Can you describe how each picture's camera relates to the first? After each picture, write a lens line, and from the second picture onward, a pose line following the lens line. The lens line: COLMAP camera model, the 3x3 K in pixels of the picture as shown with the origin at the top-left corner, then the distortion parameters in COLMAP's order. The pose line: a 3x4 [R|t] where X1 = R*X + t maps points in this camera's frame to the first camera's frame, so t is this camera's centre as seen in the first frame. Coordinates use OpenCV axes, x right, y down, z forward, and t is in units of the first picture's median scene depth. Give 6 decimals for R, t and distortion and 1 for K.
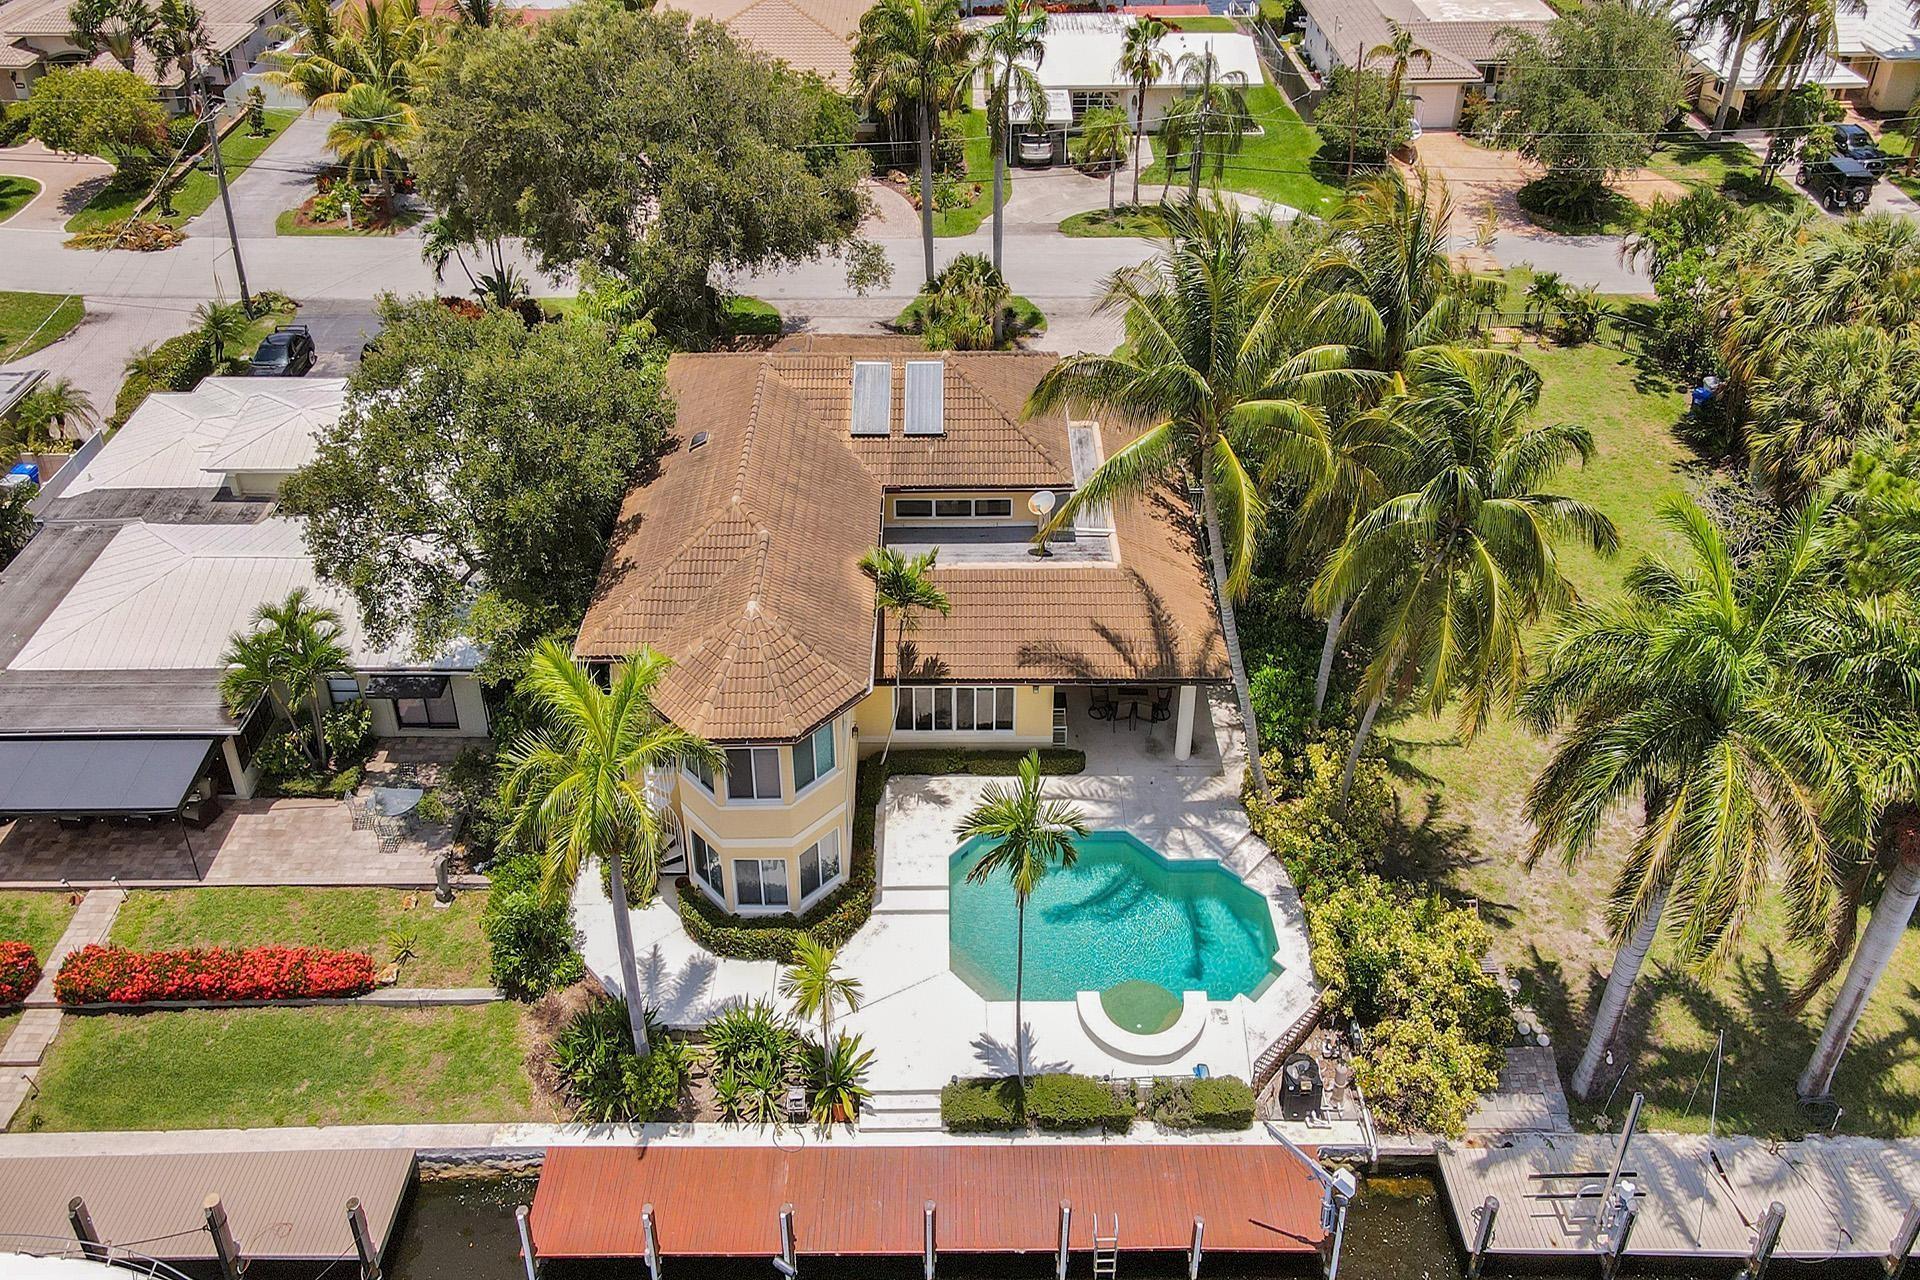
lens RADIAL K [[1368.6, 0, 963.0], [0, 1368.6, 503.0], [0, 0, 1]] dist [0.029738, -0.000092]
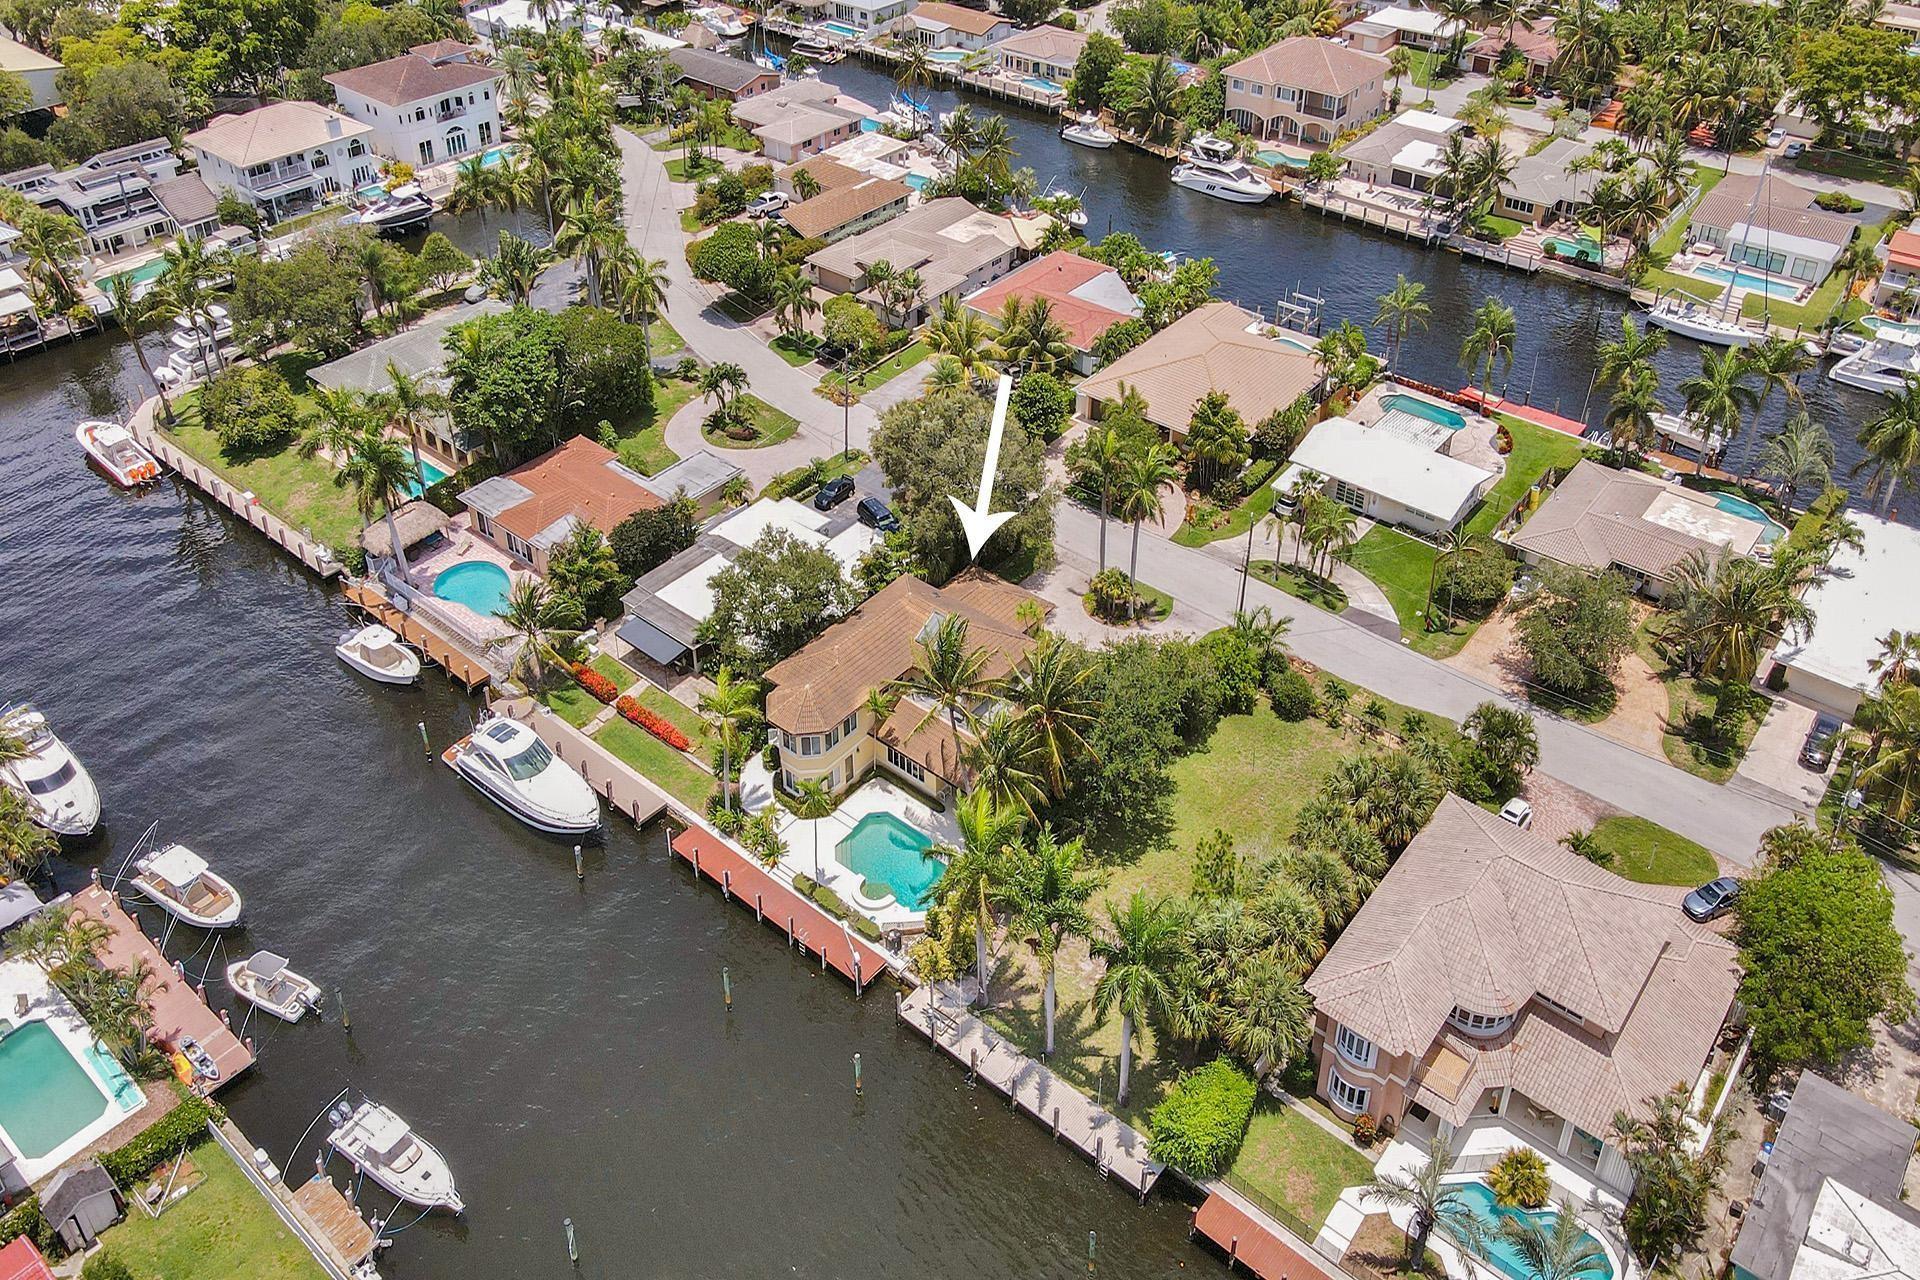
lens RADIAL K [[1357.7, 0, 960.0], [0, 1357.7, 640.0], [0, 0, 1]] dist [0.003009, 0.000084]
pose [[0.755012, 0.405578, -0.515231, 1.376921], [-0.359918, 0.913143, 0.191386, -0.610609], [0.548101, 0.040943, 0.835409, -1.064014]]
